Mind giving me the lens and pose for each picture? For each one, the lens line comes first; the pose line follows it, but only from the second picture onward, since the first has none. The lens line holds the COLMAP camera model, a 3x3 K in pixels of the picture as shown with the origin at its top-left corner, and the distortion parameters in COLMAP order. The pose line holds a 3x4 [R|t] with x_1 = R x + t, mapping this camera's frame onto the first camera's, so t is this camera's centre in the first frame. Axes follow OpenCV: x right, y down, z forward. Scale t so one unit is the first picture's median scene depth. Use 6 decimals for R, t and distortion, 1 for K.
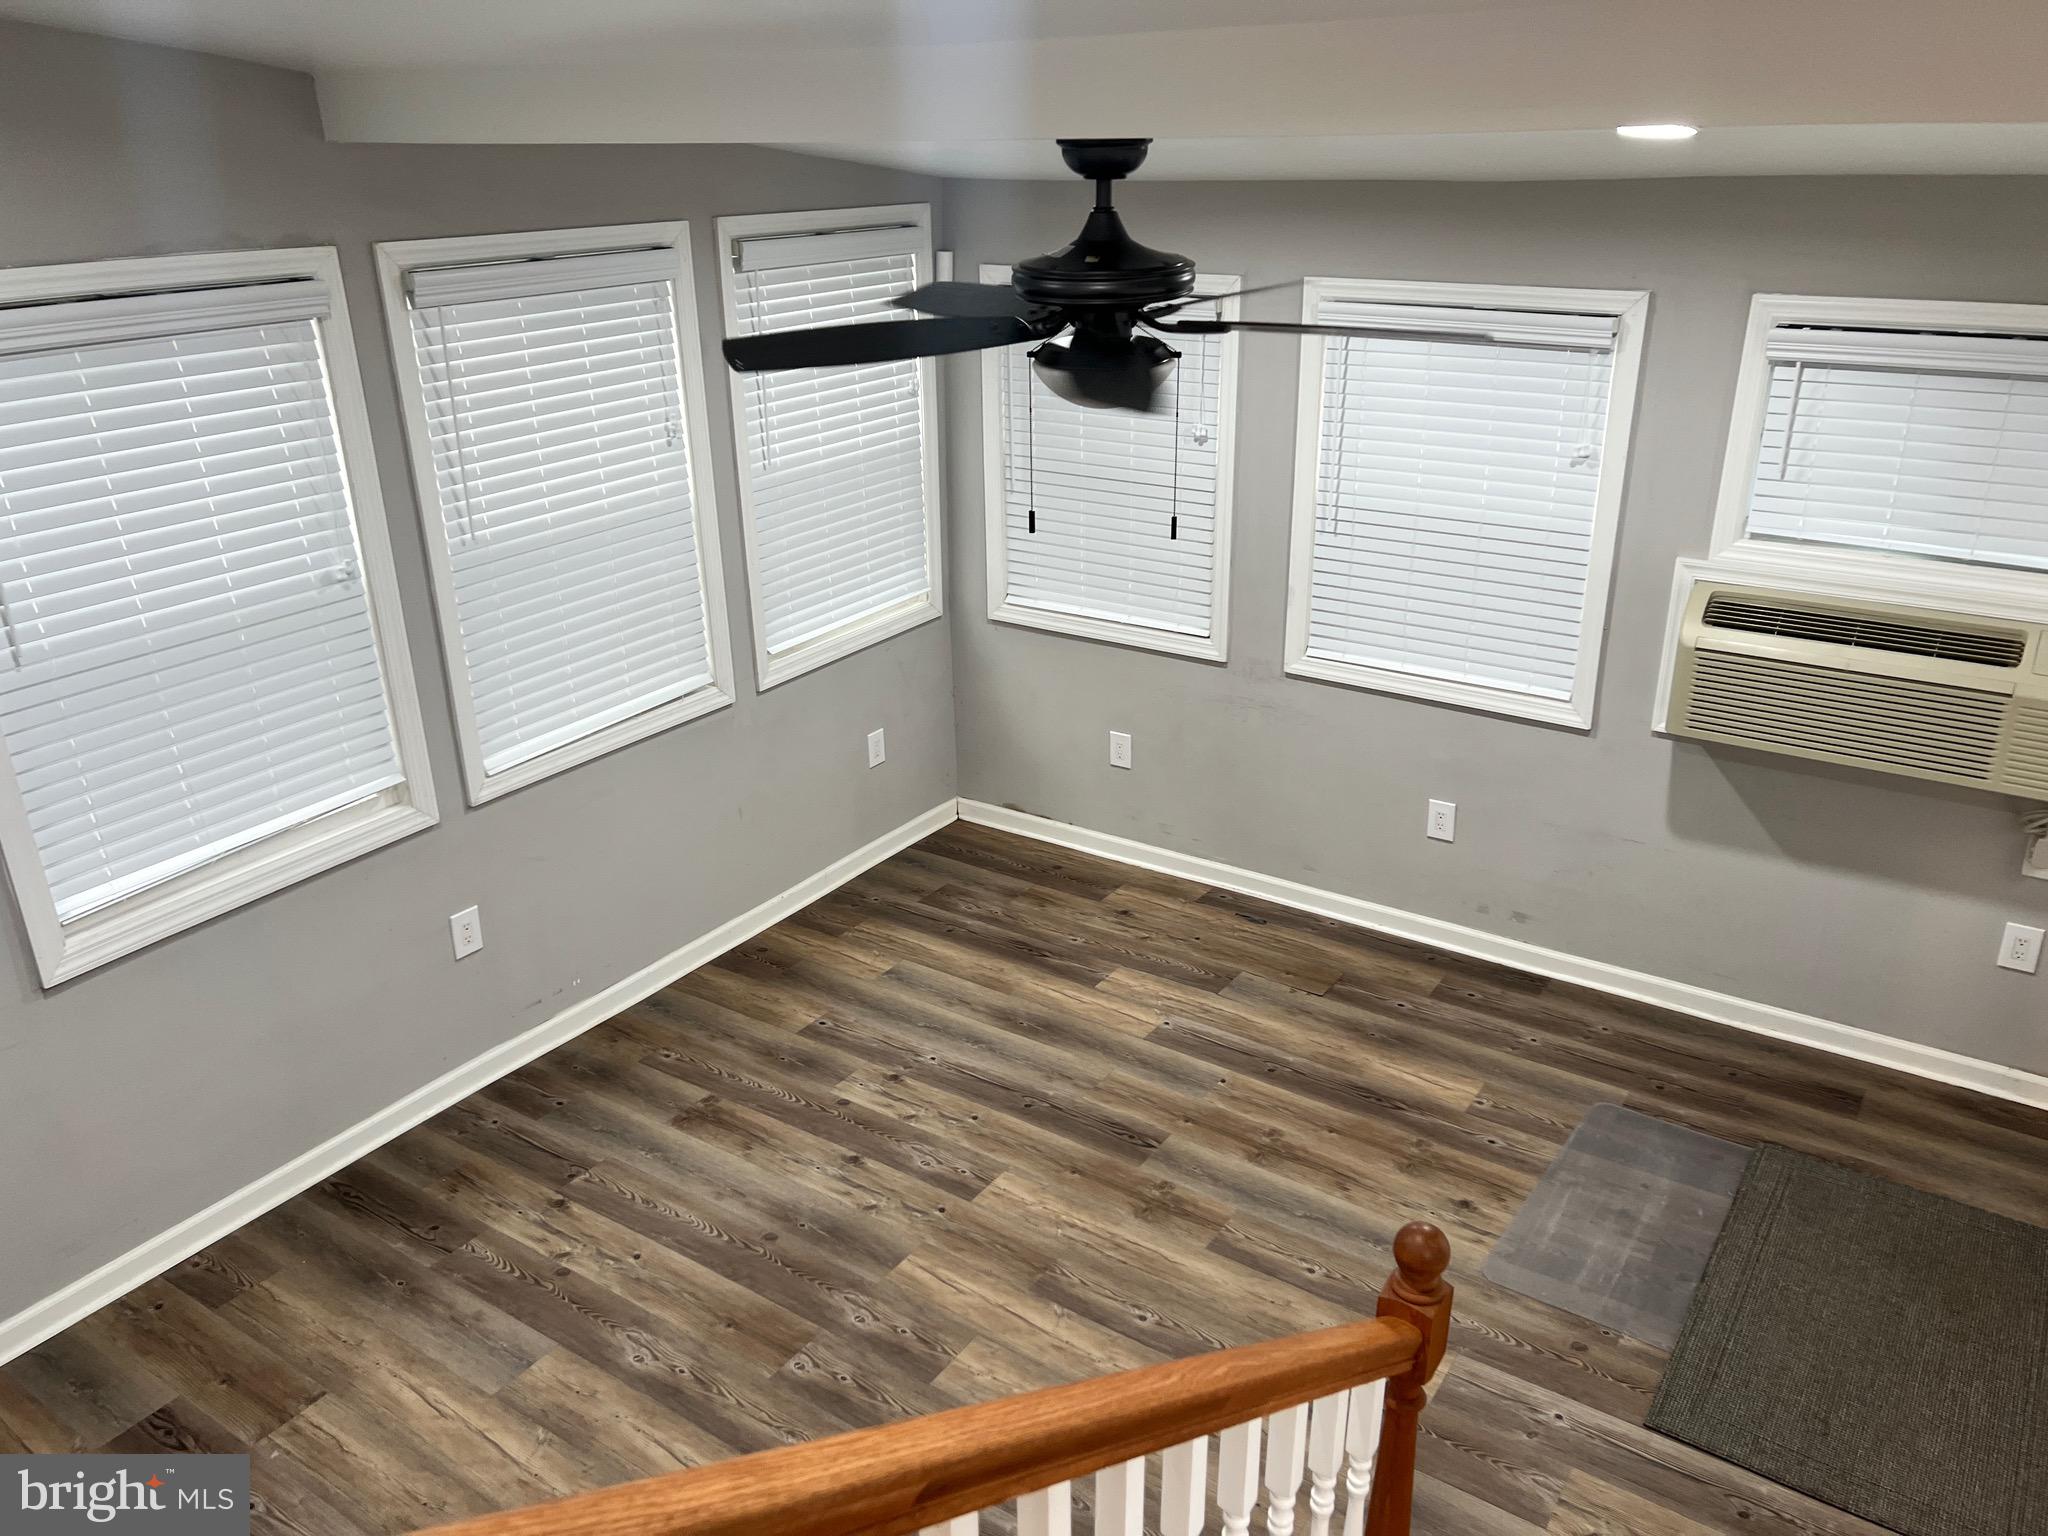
lens RADIAL K [[1527.8, 0, 1038.3], [0, 1527.8, 761.0], [0, 0, 1]] dist [0.093828, -0.137677]
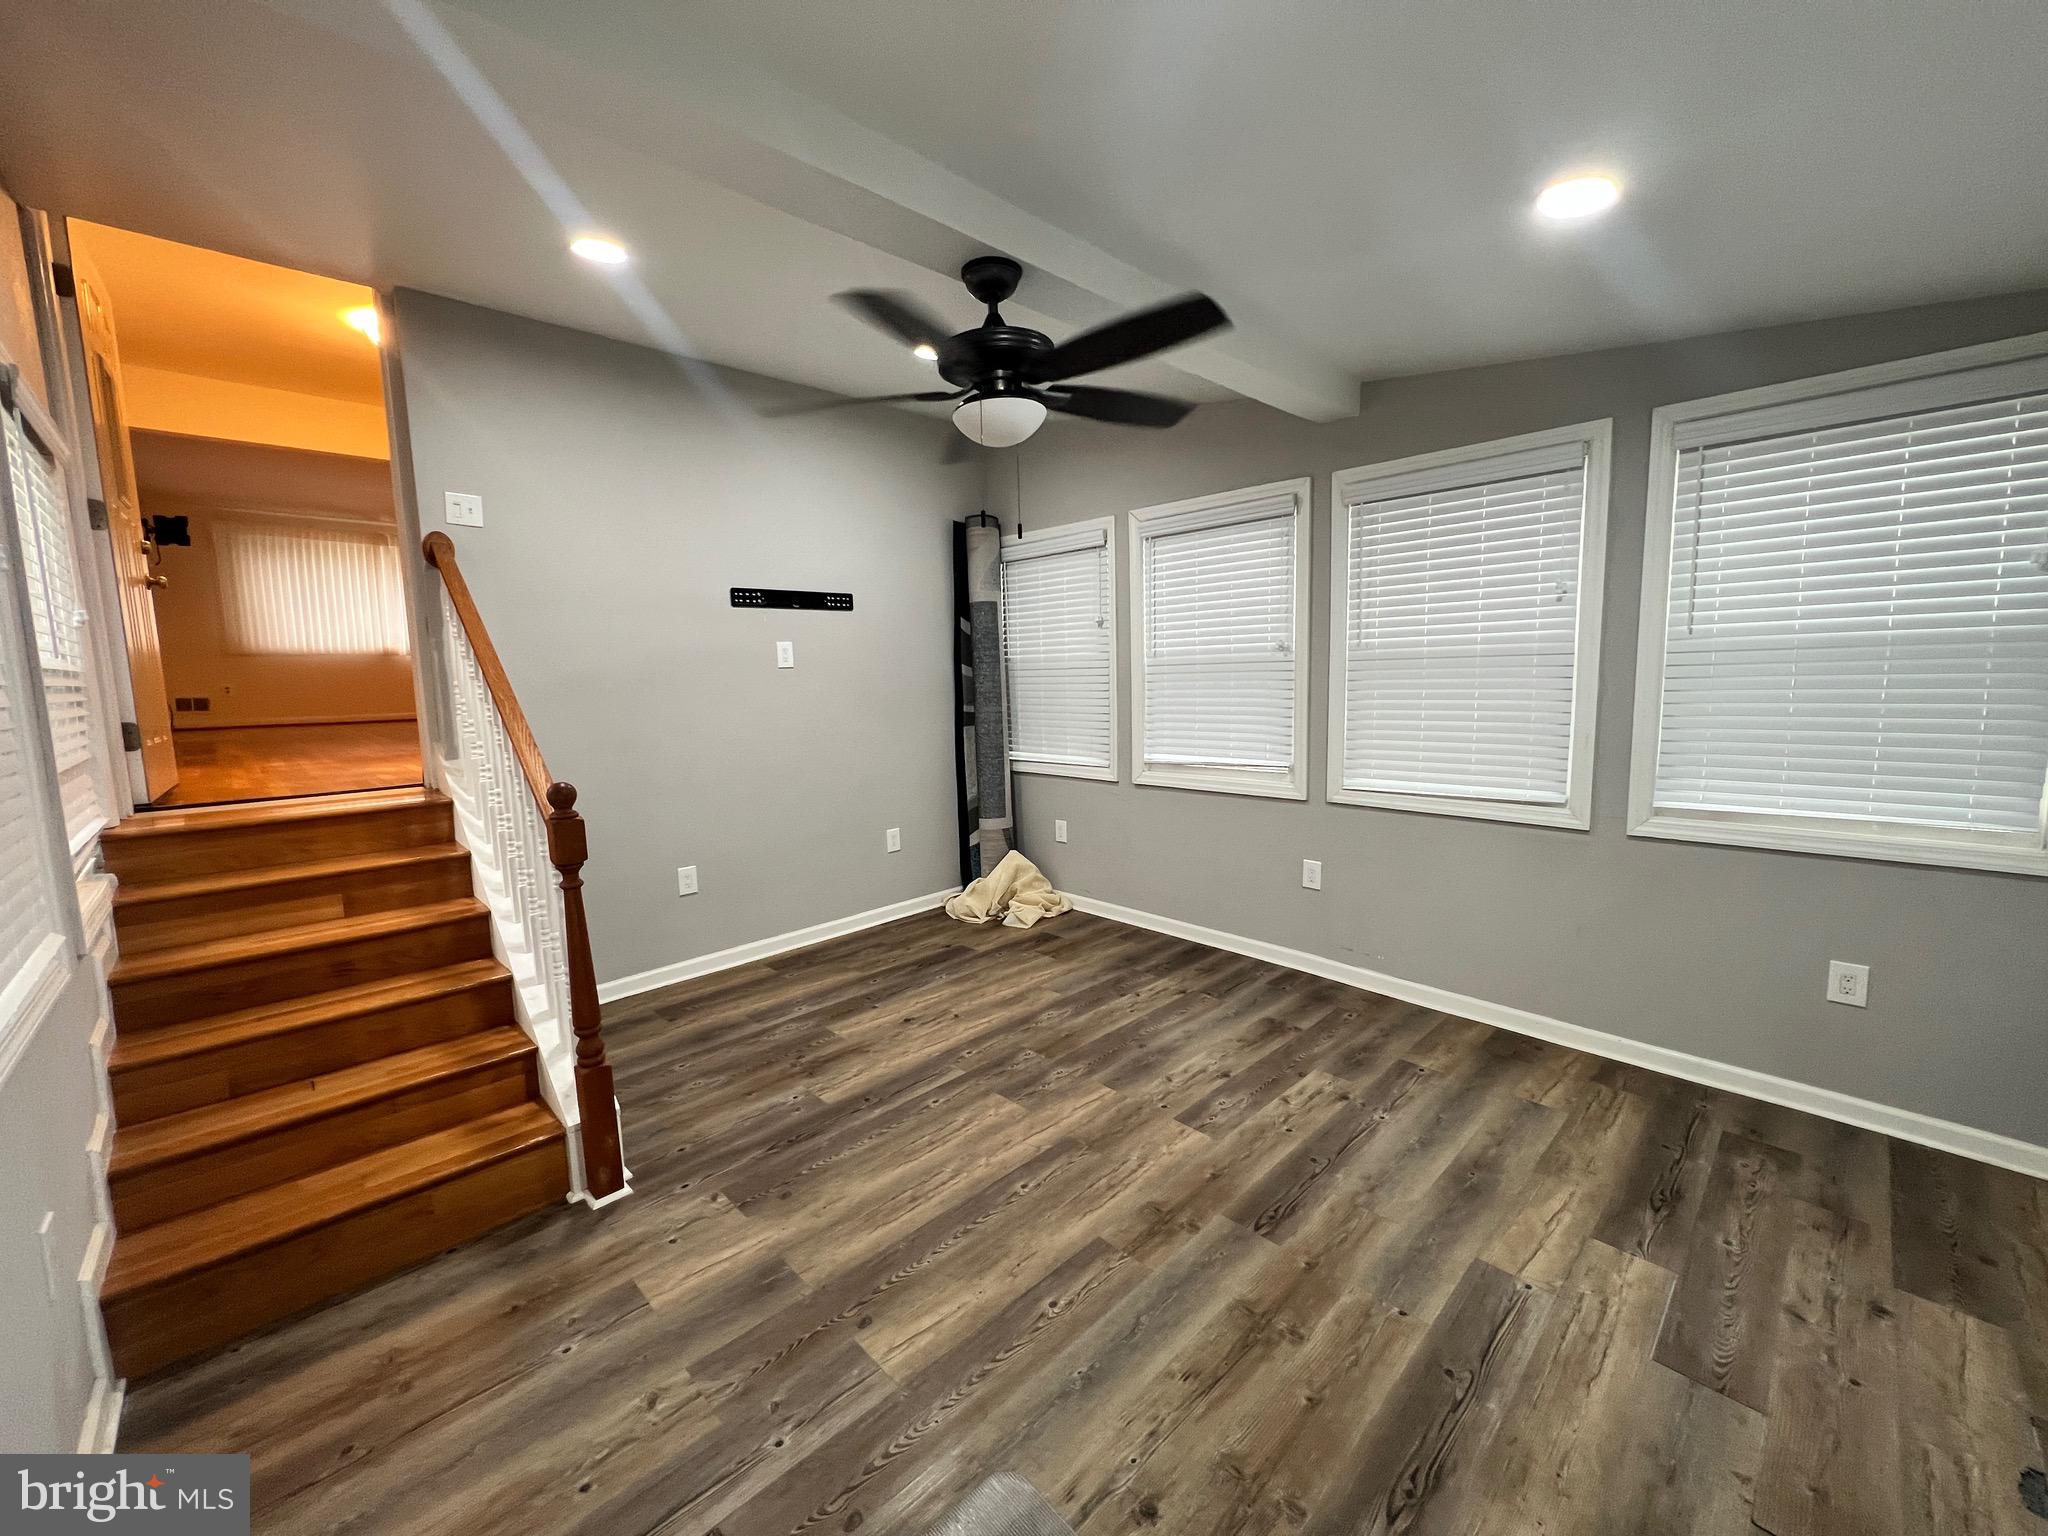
lens RADIAL K [[817.7, 0, 1022.5], [0, 817.7, 761.0], [0, 0, 1]] dist [-0.001619, -0.000121]
pose [[-0.210223, 0.128440, -0.969180, 0.560553], [-0.345205, 0.917726, 0.196499, -0.070897], [0.914680, 0.375875, -0.148589, 0.817024]]
